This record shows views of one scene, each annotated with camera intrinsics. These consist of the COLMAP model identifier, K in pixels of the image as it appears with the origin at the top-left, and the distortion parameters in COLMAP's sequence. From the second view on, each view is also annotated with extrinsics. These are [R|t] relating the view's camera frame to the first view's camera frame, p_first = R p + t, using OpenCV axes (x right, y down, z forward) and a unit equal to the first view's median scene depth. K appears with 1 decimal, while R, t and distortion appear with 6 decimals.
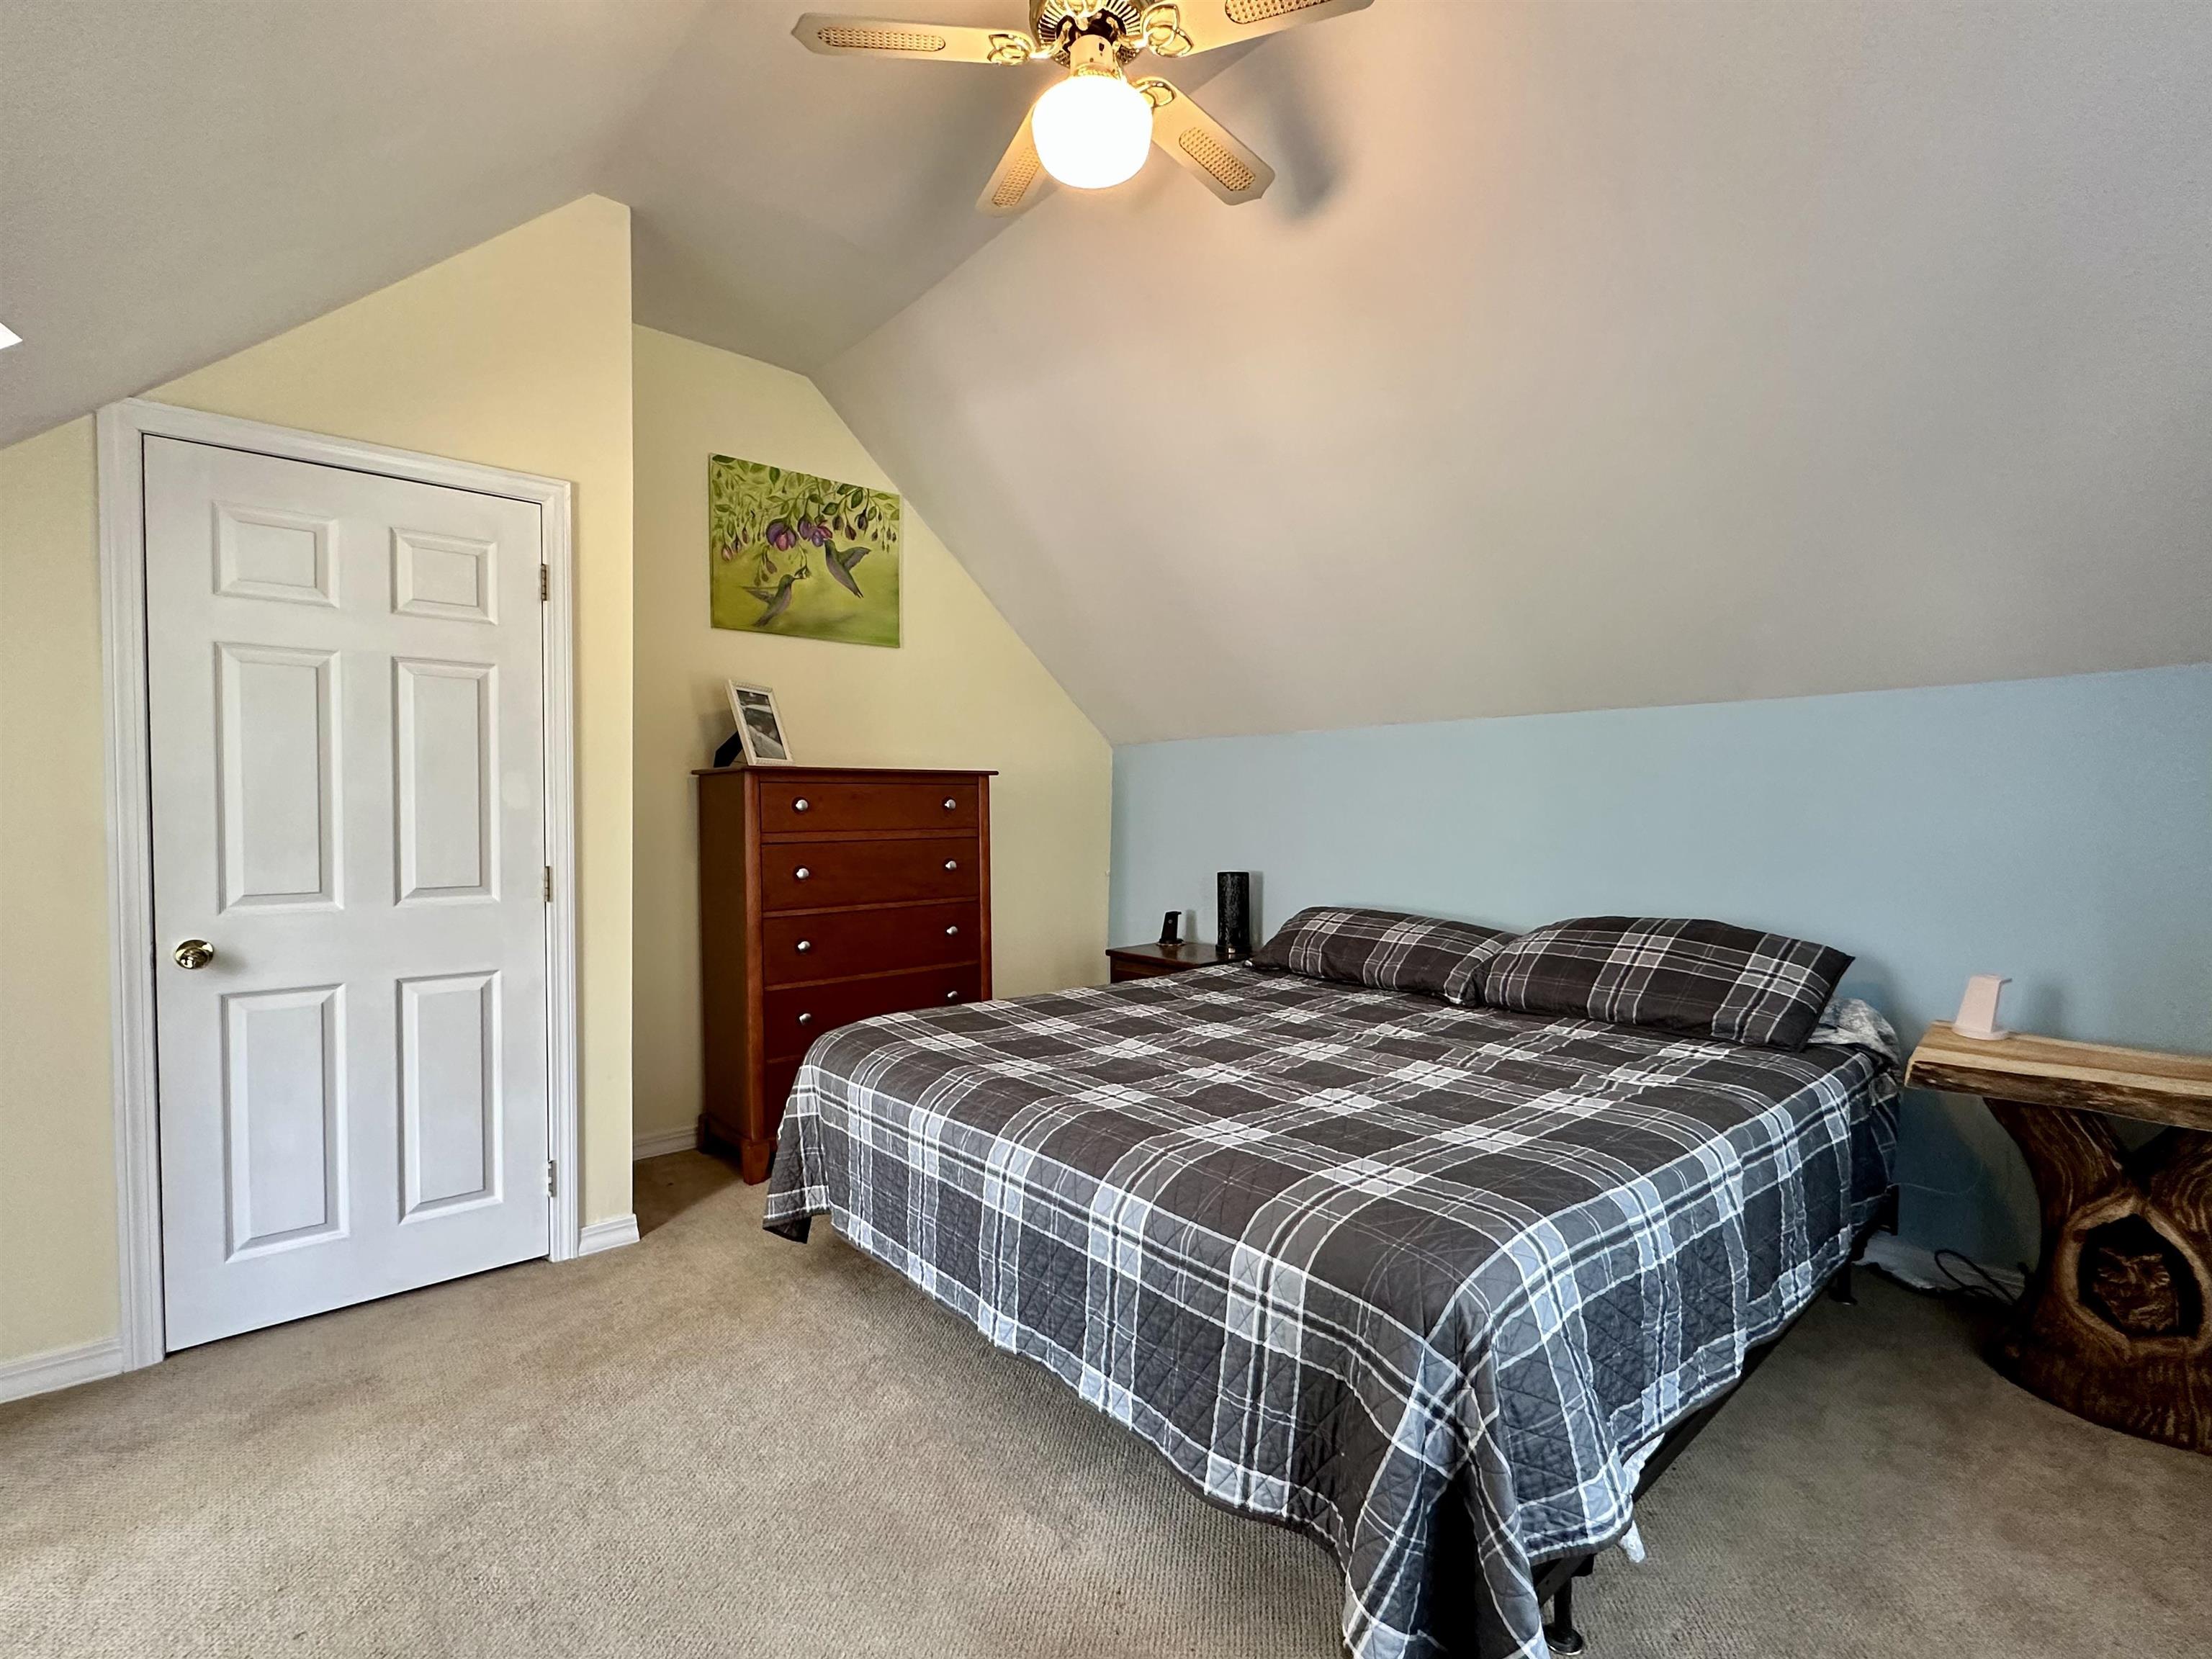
lens RADIAL K [[1015.7, 0, 1111.4], [0, 1015.7, 826.1], [0, 0, 1]] dist [-0.001763, -0.000011]
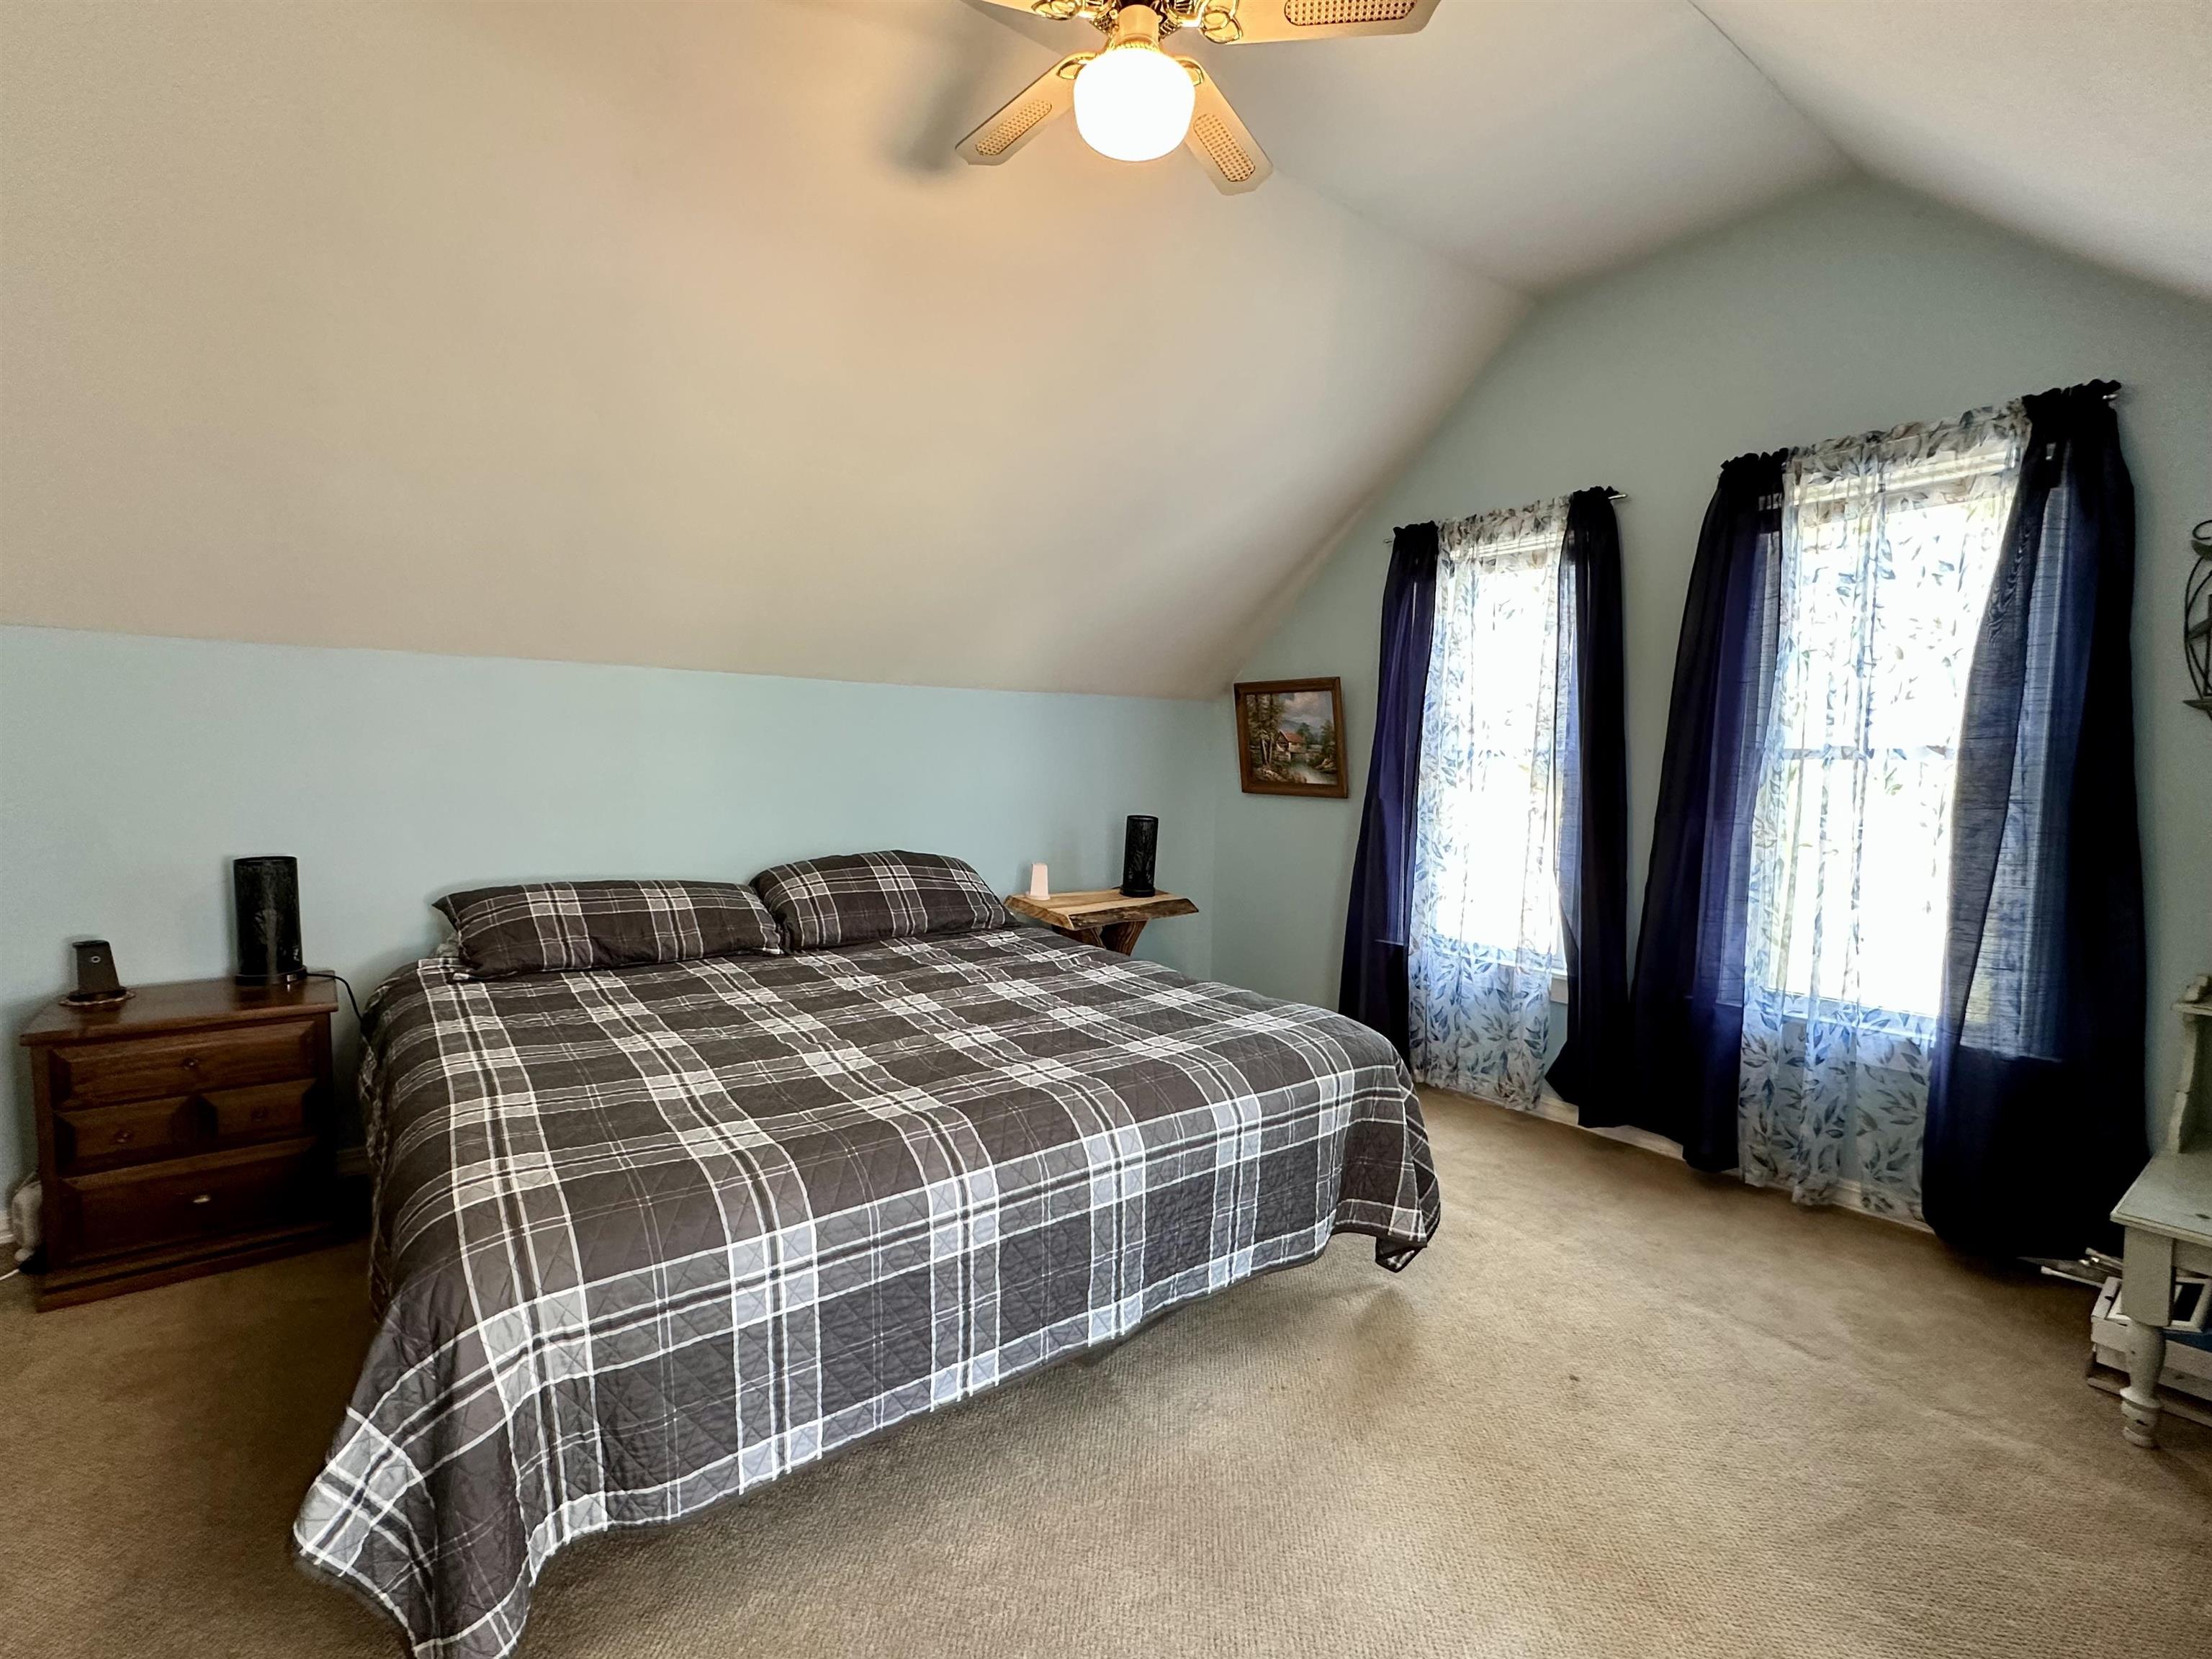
lens RADIAL K [[1015.7, 0, 1110.5], [0, 1015.7, 841.8], [0, 0, 1]] dist [-0.001763, -0.000011]
pose [[0.066318, -0.085500, 0.994129, -0.927525], [-0.000390, 0.996320, 0.085714, -0.039866], [-0.997798, -0.006072, 0.066041, 0.841719]]
